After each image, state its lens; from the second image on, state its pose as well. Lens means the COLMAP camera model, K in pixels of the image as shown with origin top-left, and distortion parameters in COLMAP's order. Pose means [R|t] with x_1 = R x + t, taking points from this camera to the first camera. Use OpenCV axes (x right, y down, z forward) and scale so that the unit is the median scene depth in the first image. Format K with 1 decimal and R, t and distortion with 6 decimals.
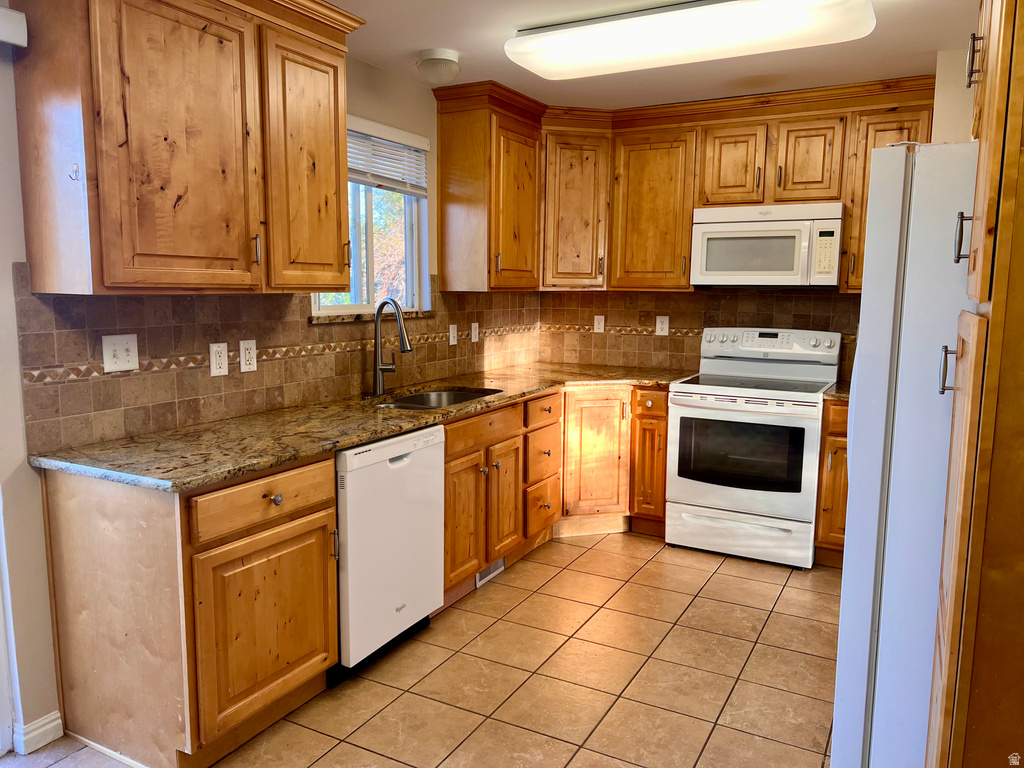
lens RADIAL K [[777.5, 0, 505.8], [0, 777.5, 382.2], [0, 0, 1]] dist [0.042827, -0.057490]
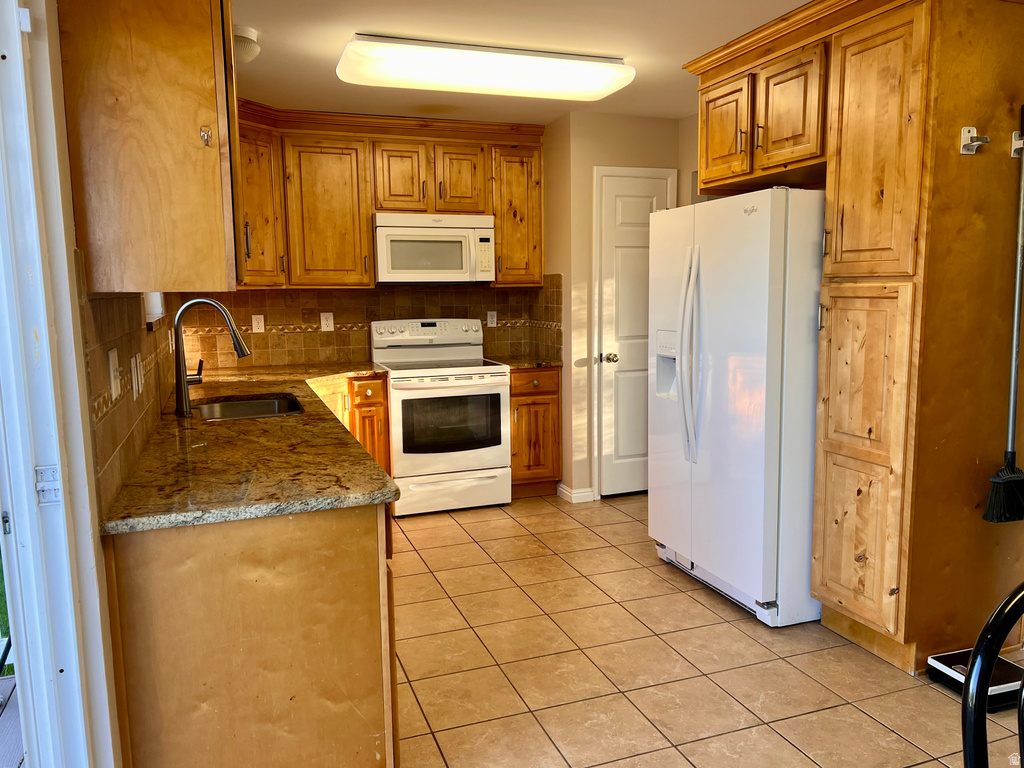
lens RADIAL K [[777.5, 0, 512.2], [0, 777.5, 390.7], [0, 0, 1]] dist [0.042827, -0.057490]
pose [[0.654015, -0.114810, 0.747719, -0.487733], [0.111869, 0.992227, 0.054503, -0.011199], [-0.748164, 0.048001, 0.661775, 0.137307]]
